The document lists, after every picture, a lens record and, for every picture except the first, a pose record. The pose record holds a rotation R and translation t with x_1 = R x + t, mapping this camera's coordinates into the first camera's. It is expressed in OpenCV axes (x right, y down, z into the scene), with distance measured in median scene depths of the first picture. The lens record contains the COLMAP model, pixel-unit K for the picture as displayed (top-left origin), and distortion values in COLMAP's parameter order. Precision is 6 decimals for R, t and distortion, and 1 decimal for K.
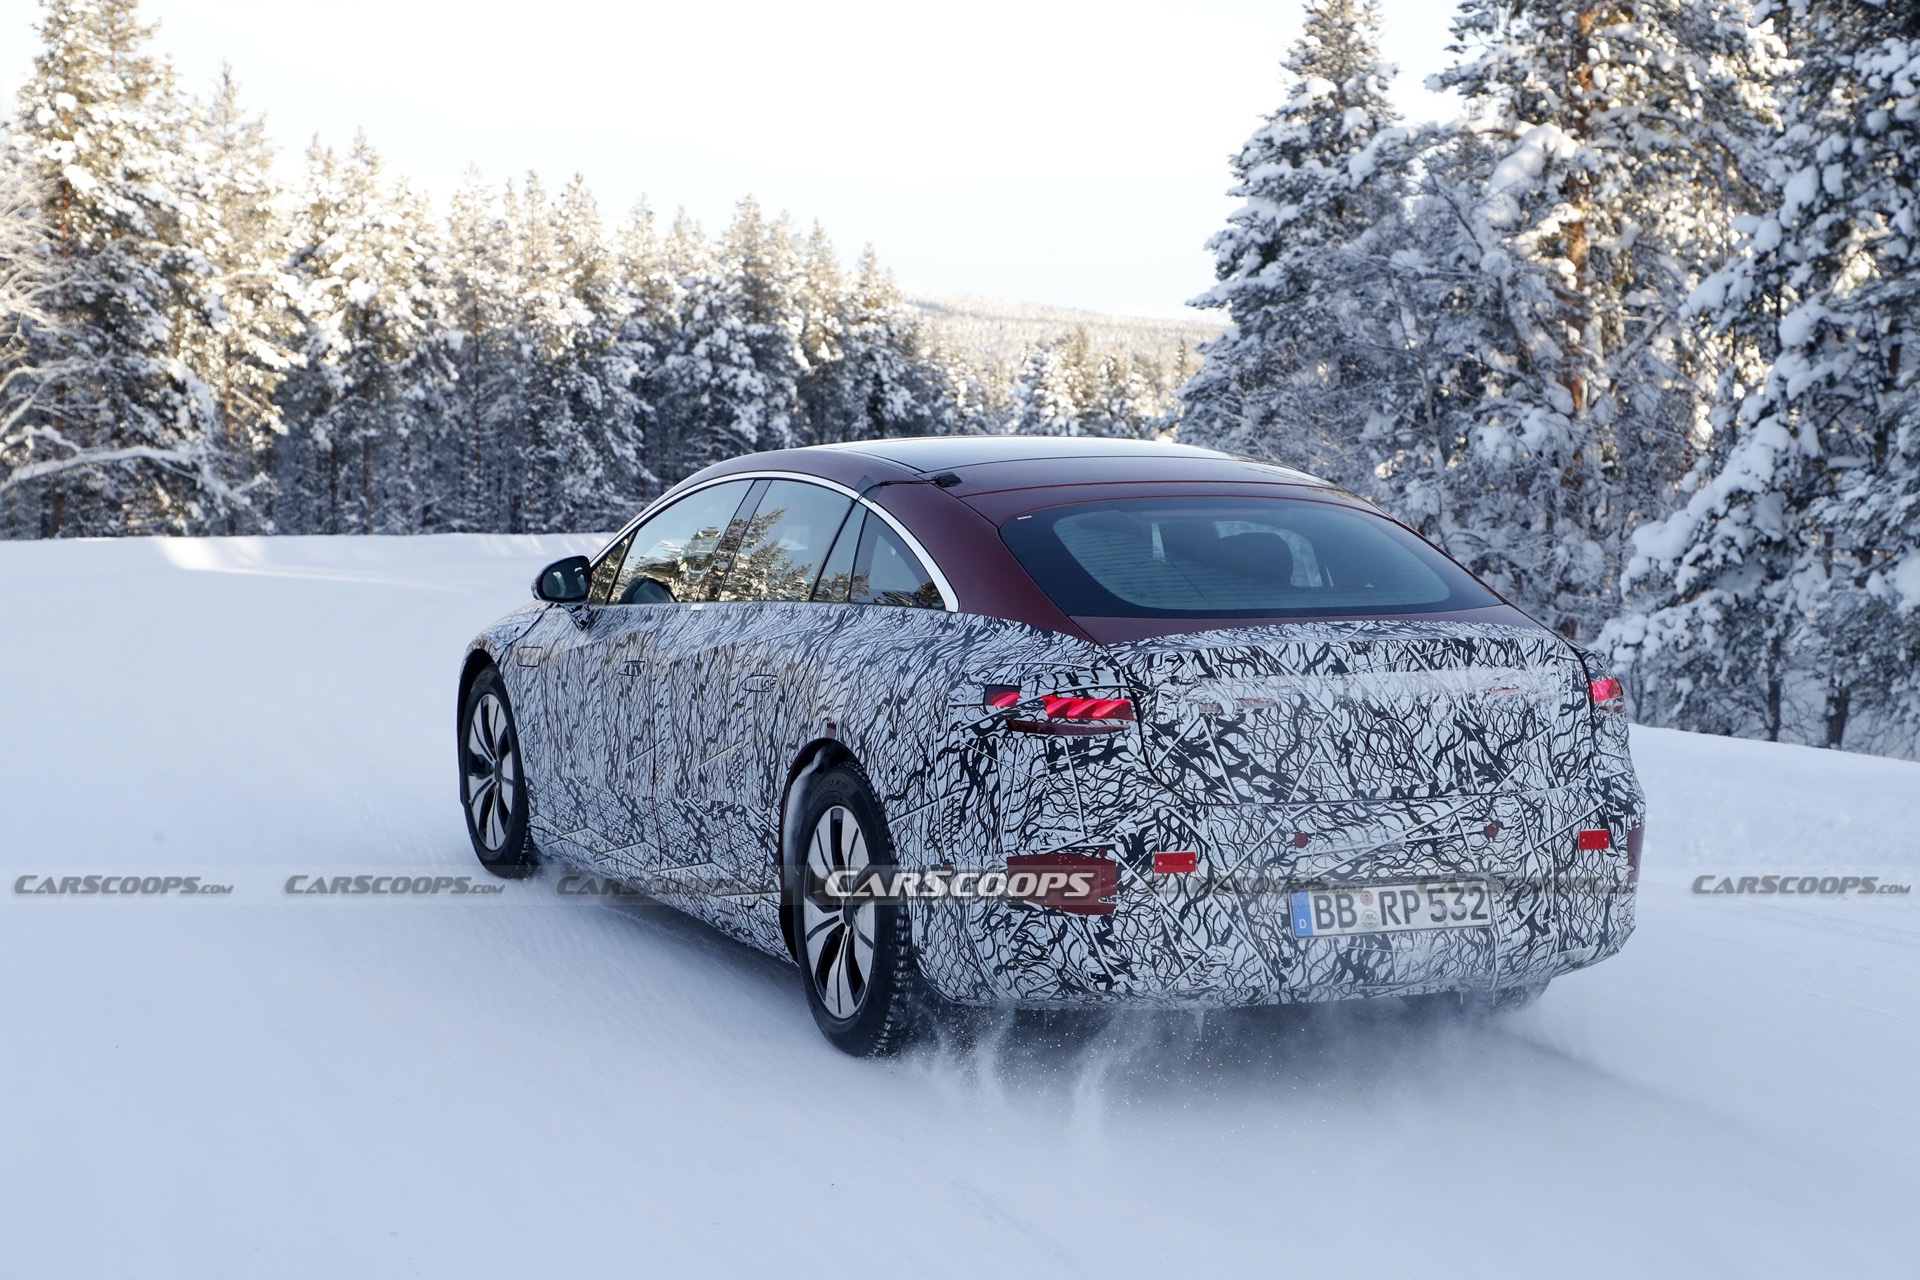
lens RADIAL K [[3653.3, 0, 962.6], [0, 3653.3, 647.0], [0, 0, 1]] dist [0.234702, 0.157056]
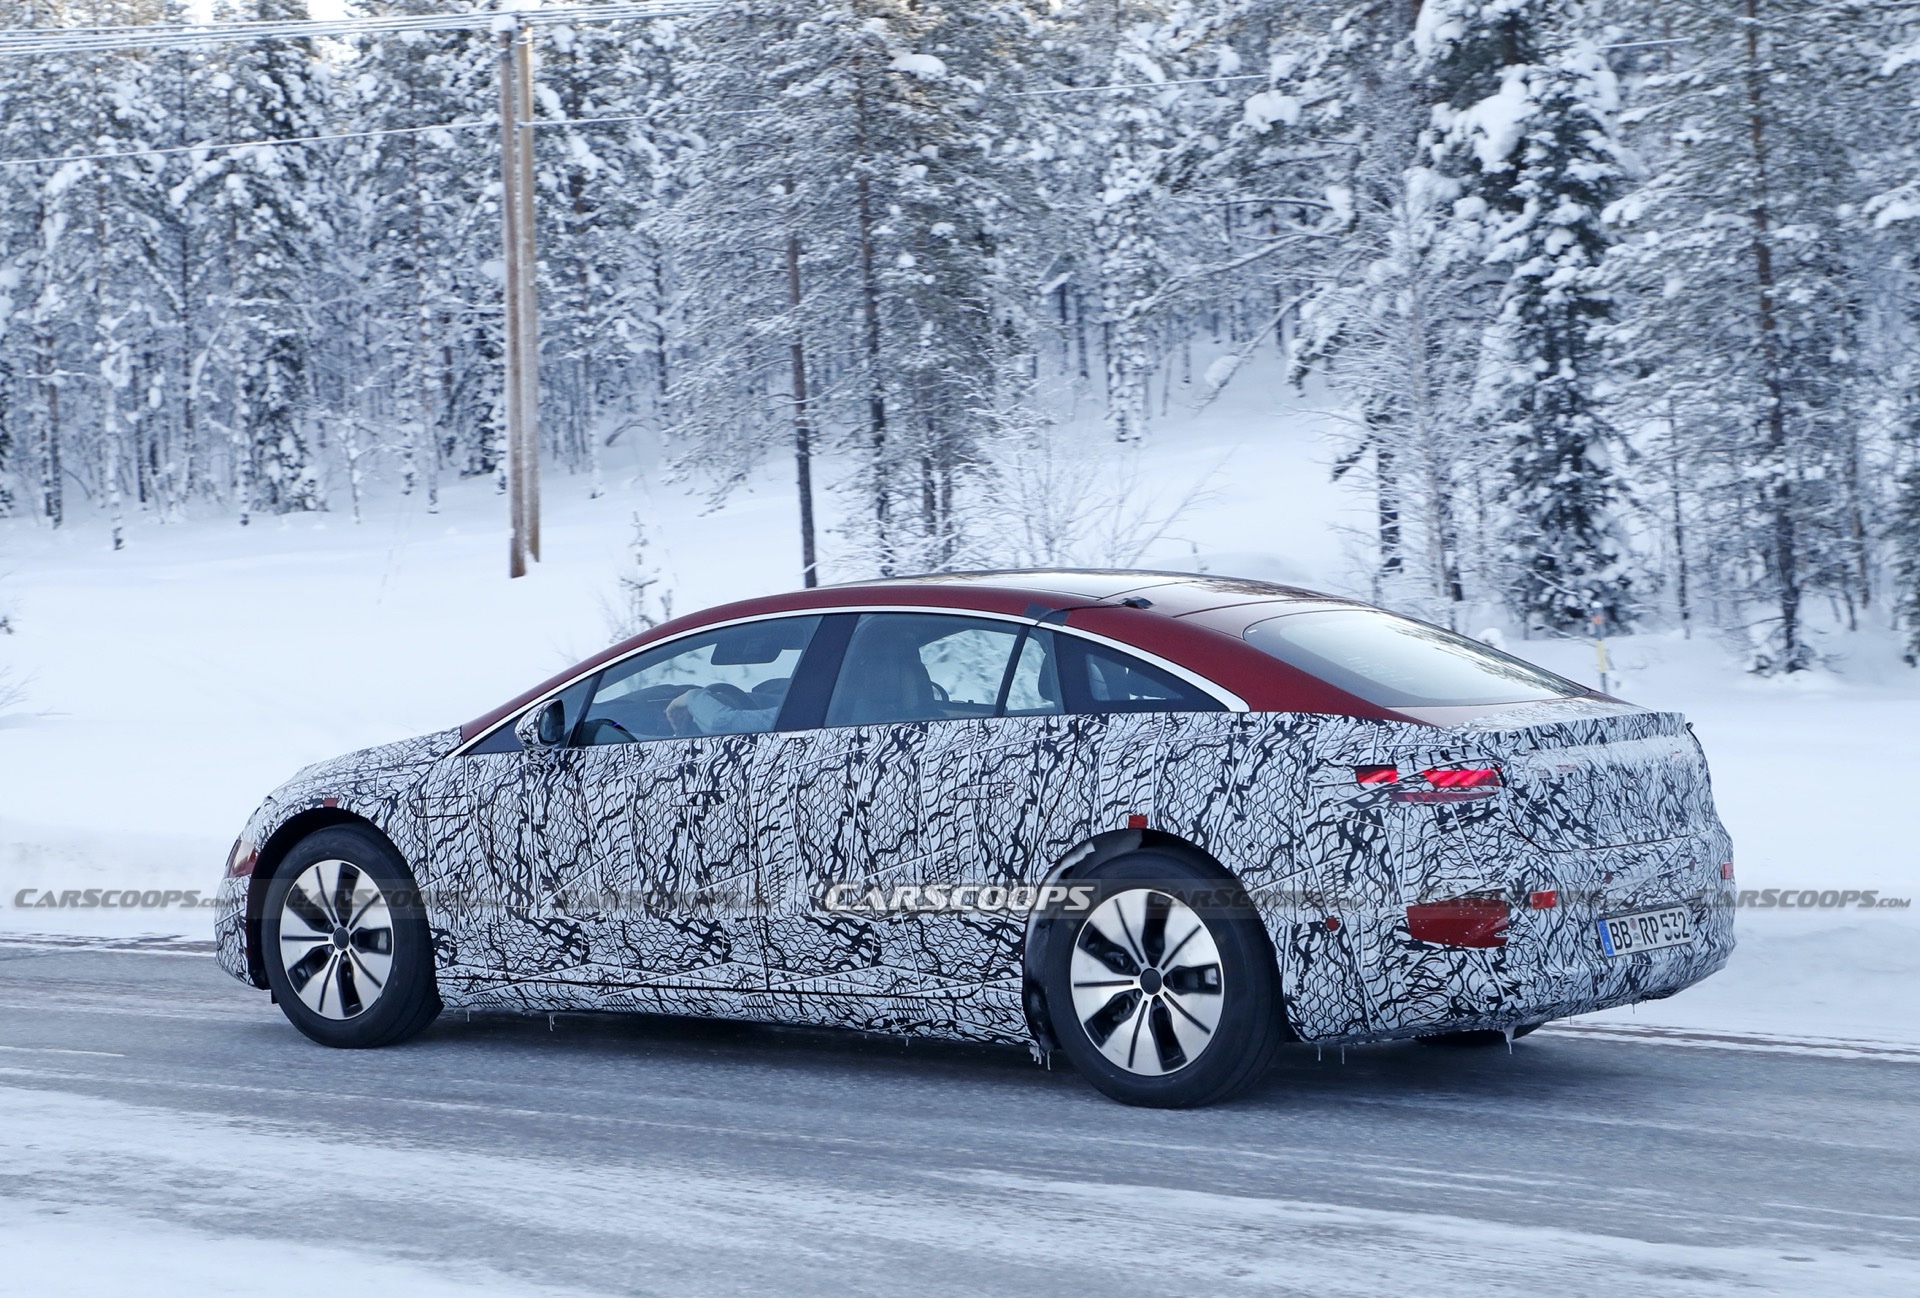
lens RADIAL K [[4412.0, 0, 933.5], [0, 4412.0, 436.6], [0, 0, 1]] dist [0.287643, -0.172470]
pose [[0.869040, -0.012837, 0.494575, -0.830717], [0.061426, 0.994728, -0.082116, 0.013553], [-0.490914, 0.101742, 0.865247, -0.205139]]
